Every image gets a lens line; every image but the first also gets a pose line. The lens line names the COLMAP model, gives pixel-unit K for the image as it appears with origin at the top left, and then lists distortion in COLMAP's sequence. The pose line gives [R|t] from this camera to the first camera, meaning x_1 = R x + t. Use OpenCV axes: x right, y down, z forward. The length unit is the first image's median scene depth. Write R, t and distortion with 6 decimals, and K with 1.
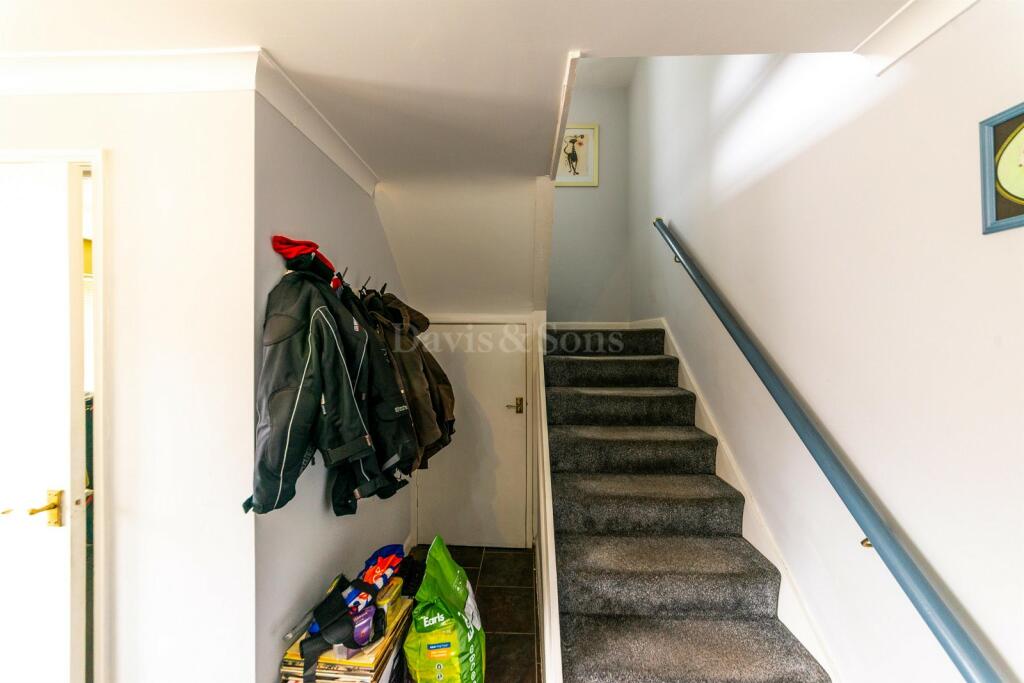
lens RADIAL K [[364.2, 0, 512.5], [0, 364.2, 336.2], [0, 0, 1]] dist [-0.000467, -0.000116]
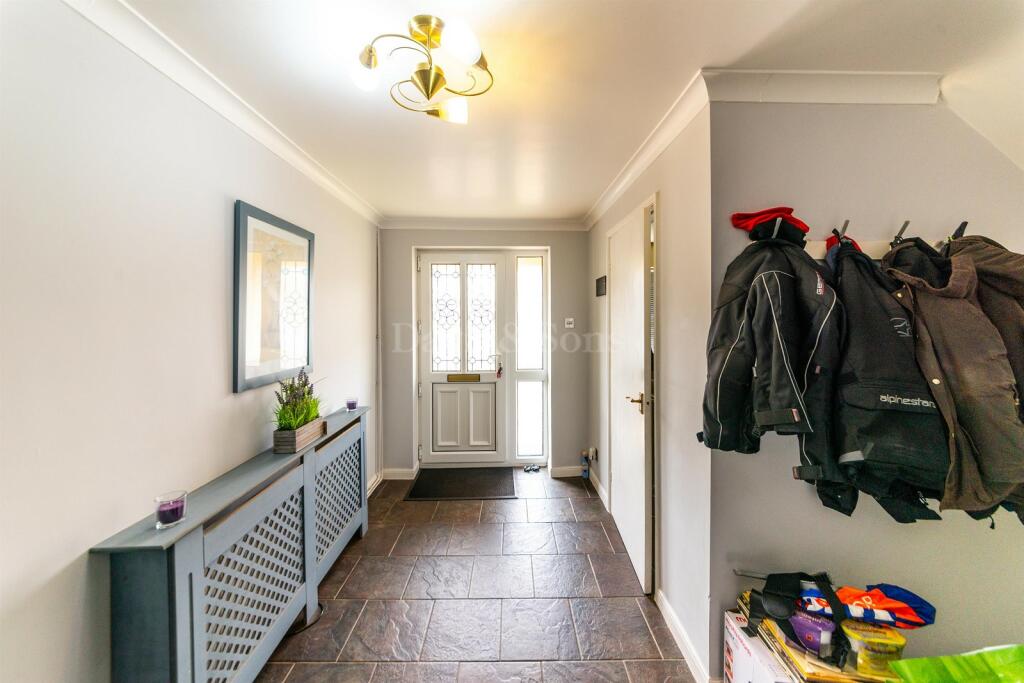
lens RADIAL K [[354.2, 0, 516.2], [0, 354.2, 317.4], [0, 0, 1]] dist [-0.000624, -0.000120]
pose [[0.072394, 0.005848, -0.997359, 0.381586], [0.003326, 0.999976, 0.006105, 0.034441], [0.997371, -0.003760, 0.072373, 0.229157]]
